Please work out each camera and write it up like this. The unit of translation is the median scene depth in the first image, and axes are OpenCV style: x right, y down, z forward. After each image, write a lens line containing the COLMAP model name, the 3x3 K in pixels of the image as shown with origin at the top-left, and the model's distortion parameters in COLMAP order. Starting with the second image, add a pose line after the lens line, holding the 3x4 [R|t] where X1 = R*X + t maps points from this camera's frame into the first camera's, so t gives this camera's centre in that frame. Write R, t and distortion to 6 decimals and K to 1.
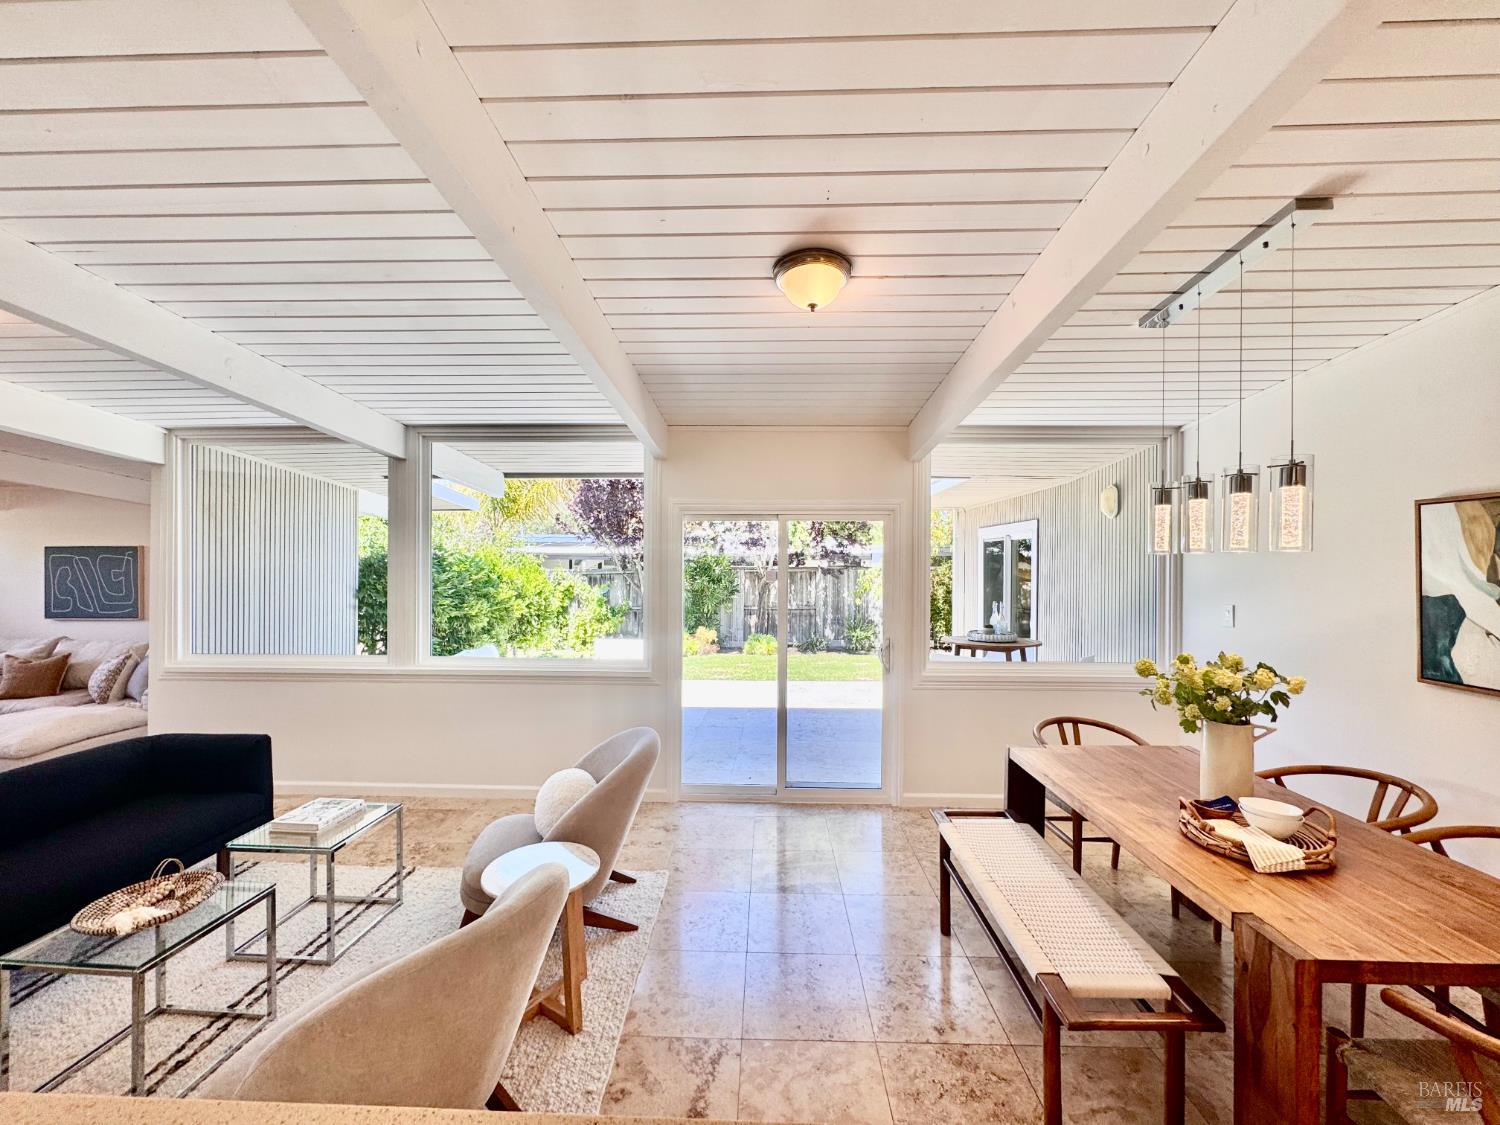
lens RADIAL K [[595.1, 0, 750.0], [0, 595.1, 562.5], [0, 0, 1]] dist [-0.001098, 0.000182]
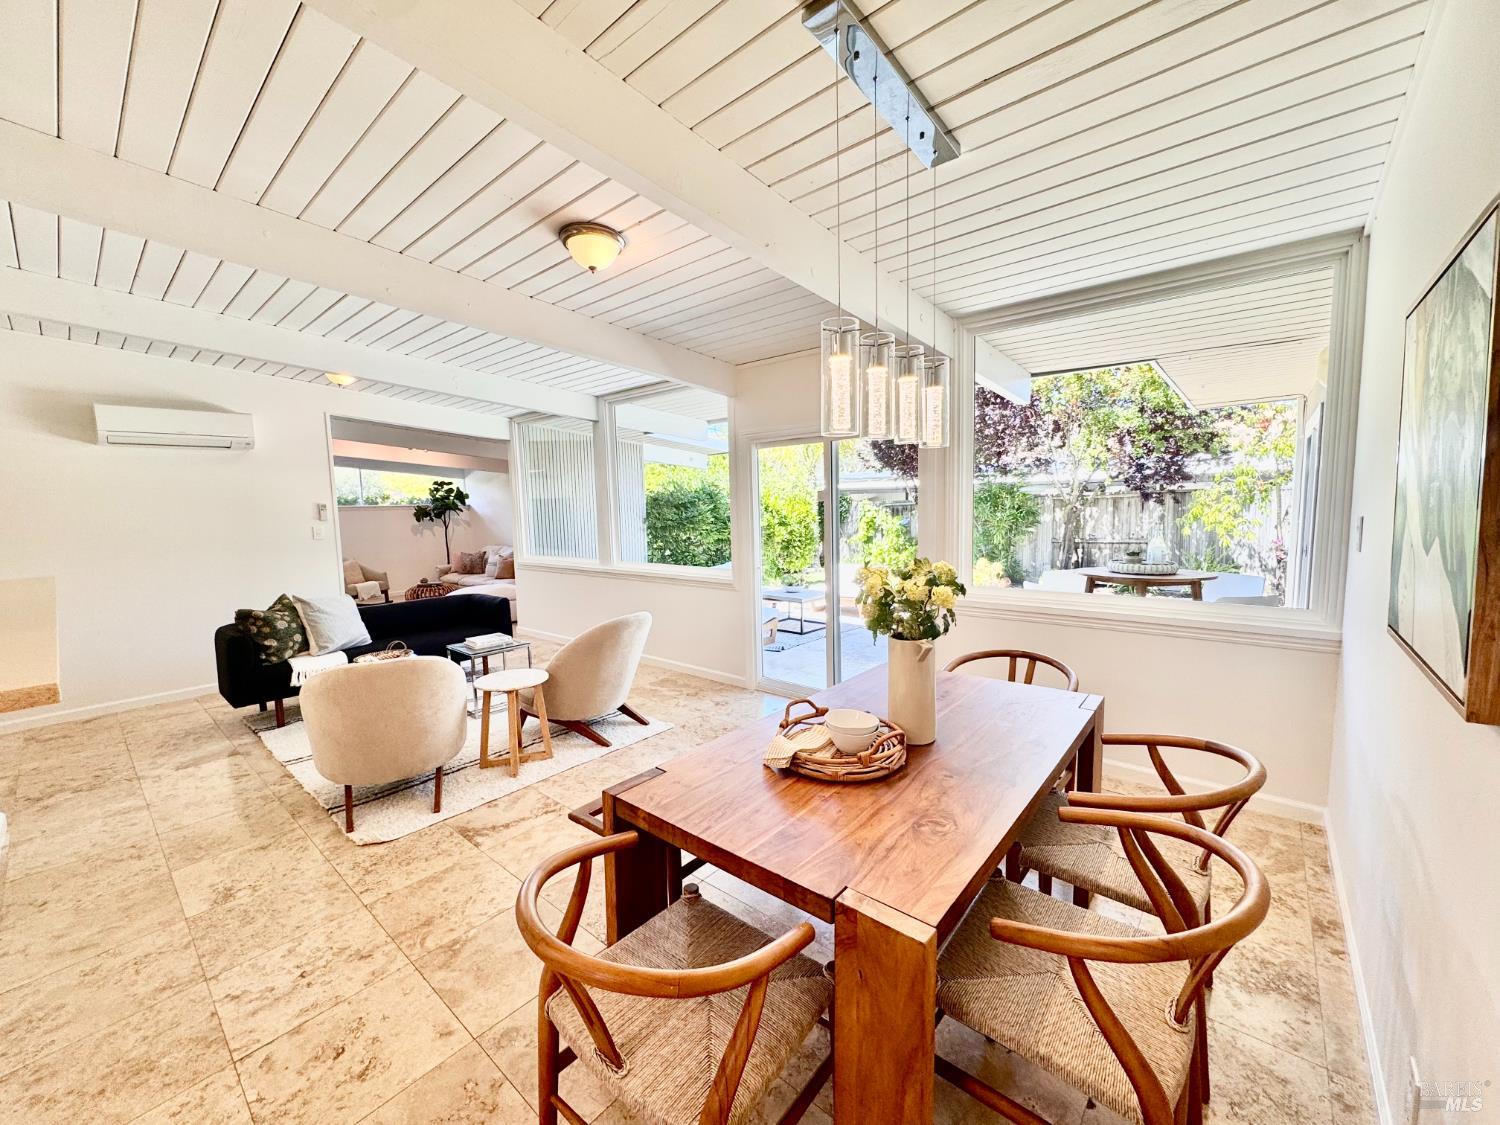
lens RADIAL K [[595.1, 0, 750.0], [0, 595.1, 562.5], [0, 0, 1]] dist [-0.001098, 0.000182]
pose [[0.781552, 0.037618, -0.622705, 0.417668], [0.028812, 0.994938, 0.096267, 0.024687], [0.623174, -0.093179, 0.776512, 0.068030]]
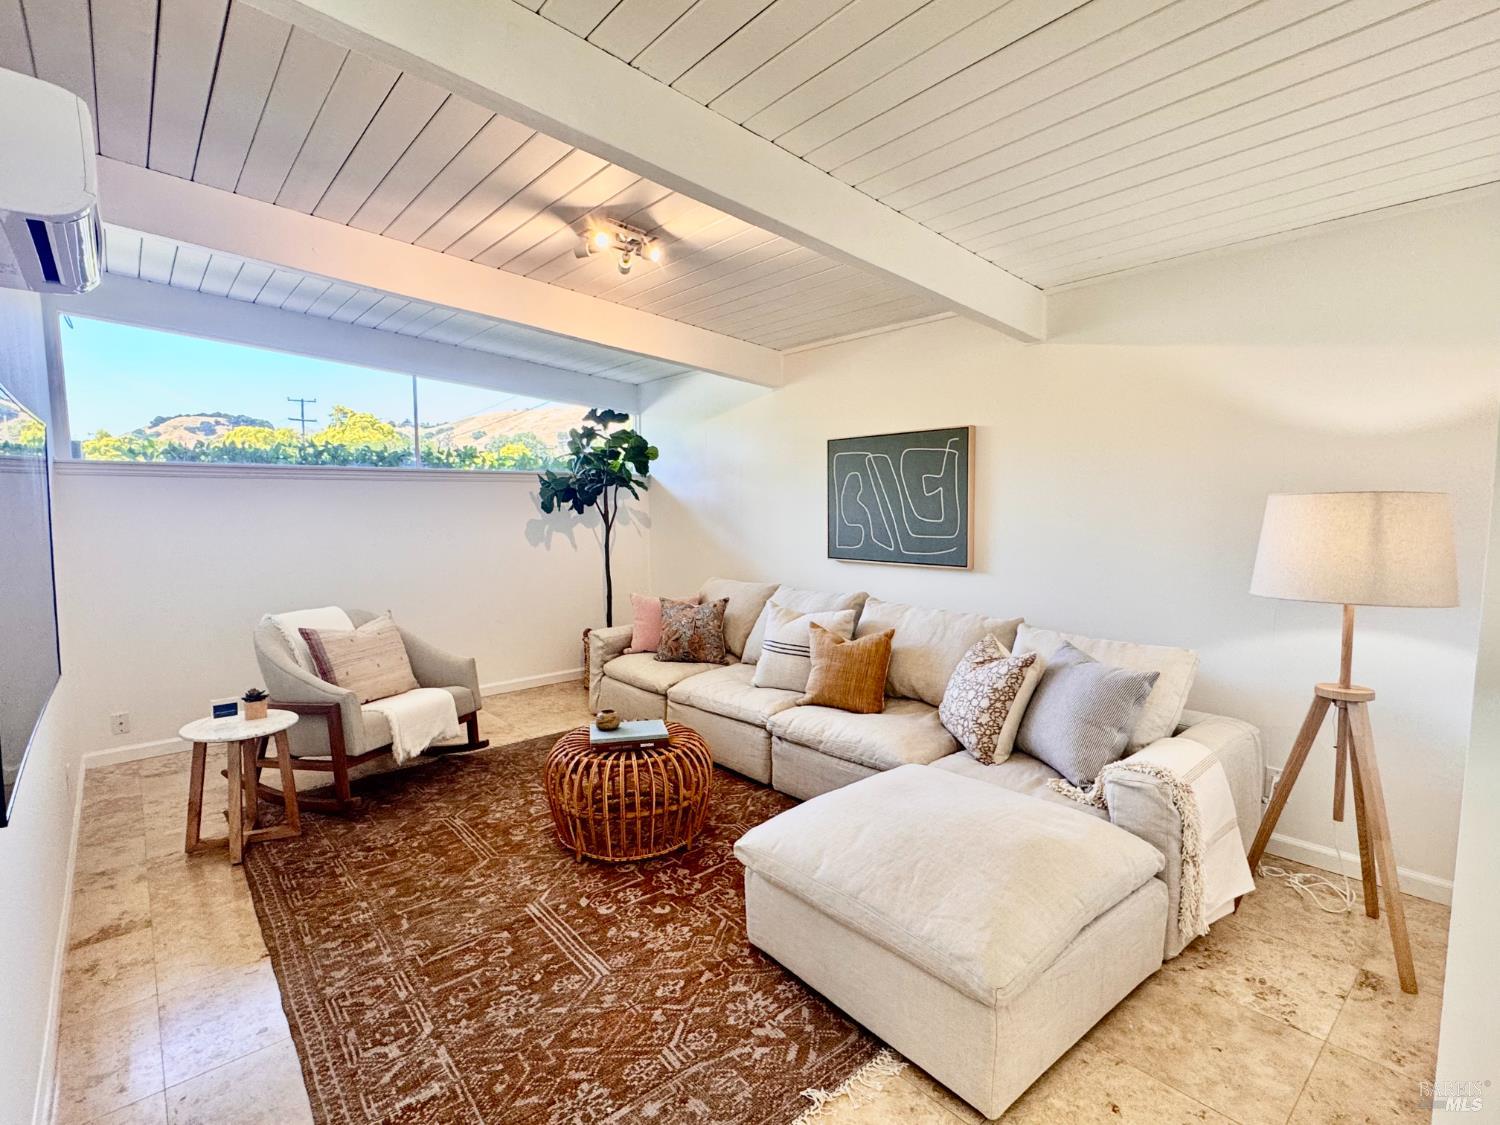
lens RADIAL K [[730.1, 0, 750.0], [0, 730.1, 562.5], [0, 0, 1]] dist [0.000486, 0.000022]
pose [[0.681129, 0.053794, -0.730184, -0.710415], [0.004614, 0.996962, 0.077752, 0.040297], [0.732149, -0.056329, 0.678812, 0.442354]]
